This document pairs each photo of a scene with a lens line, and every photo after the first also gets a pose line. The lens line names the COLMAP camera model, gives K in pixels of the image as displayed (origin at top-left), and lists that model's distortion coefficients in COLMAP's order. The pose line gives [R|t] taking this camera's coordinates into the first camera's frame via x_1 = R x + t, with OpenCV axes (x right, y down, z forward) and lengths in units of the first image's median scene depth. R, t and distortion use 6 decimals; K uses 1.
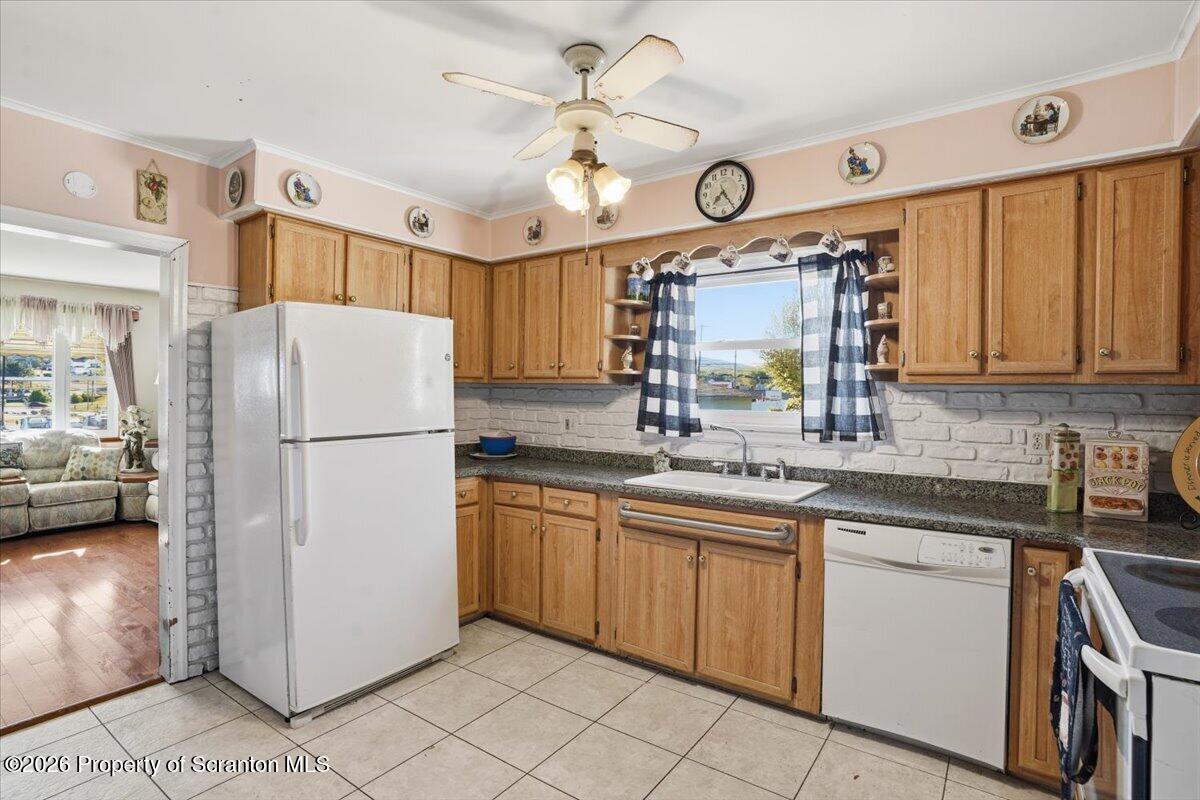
lens RADIAL K [[591.0, 0, 598.7], [0, 591.0, 400.1], [0, 0, 1]] dist [-0.077635, 0.035361]
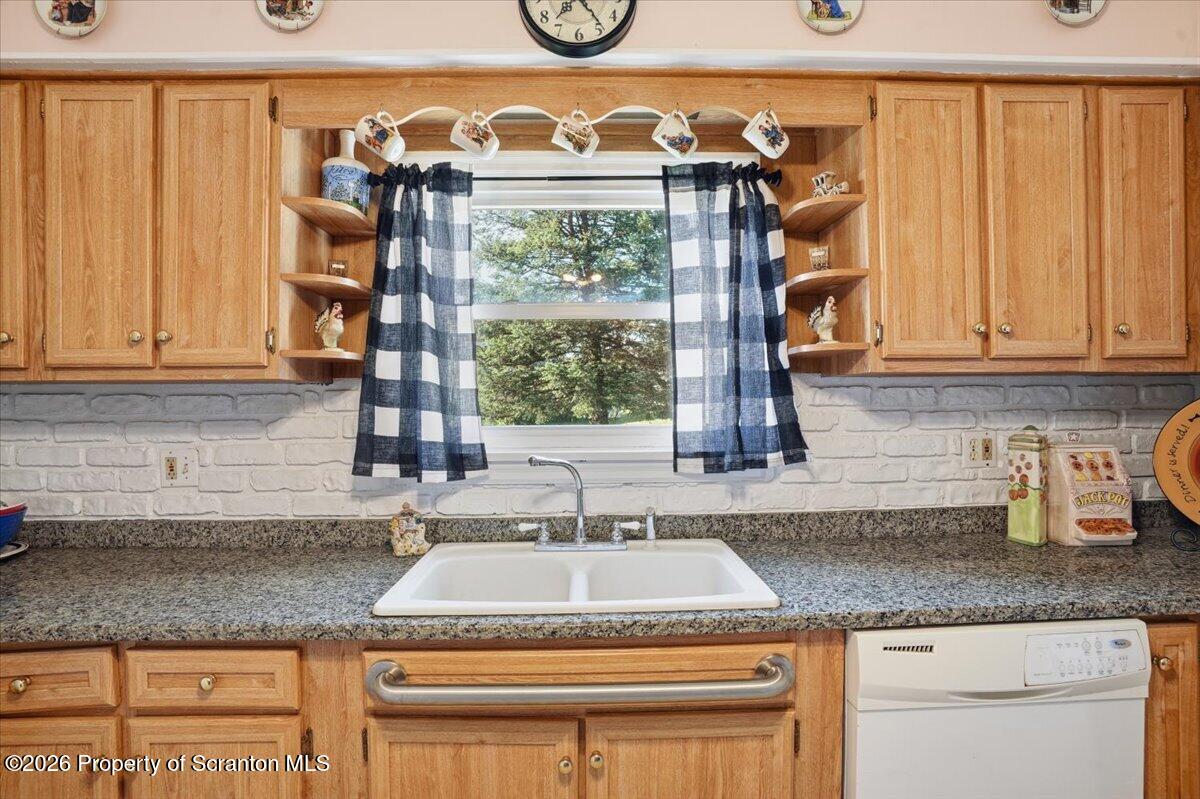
lens RADIAL K [[591.0, 0, 598.7], [0, 591.0, 399.6], [0, 0, 1]] dist [-0.077635, 0.035361]
pose [[0.793461, -0.021431, 0.608243, -0.075762], [0.026207, 0.999656, 0.001035, -0.007228], [-0.608056, 0.015119, 0.793750, 0.555385]]
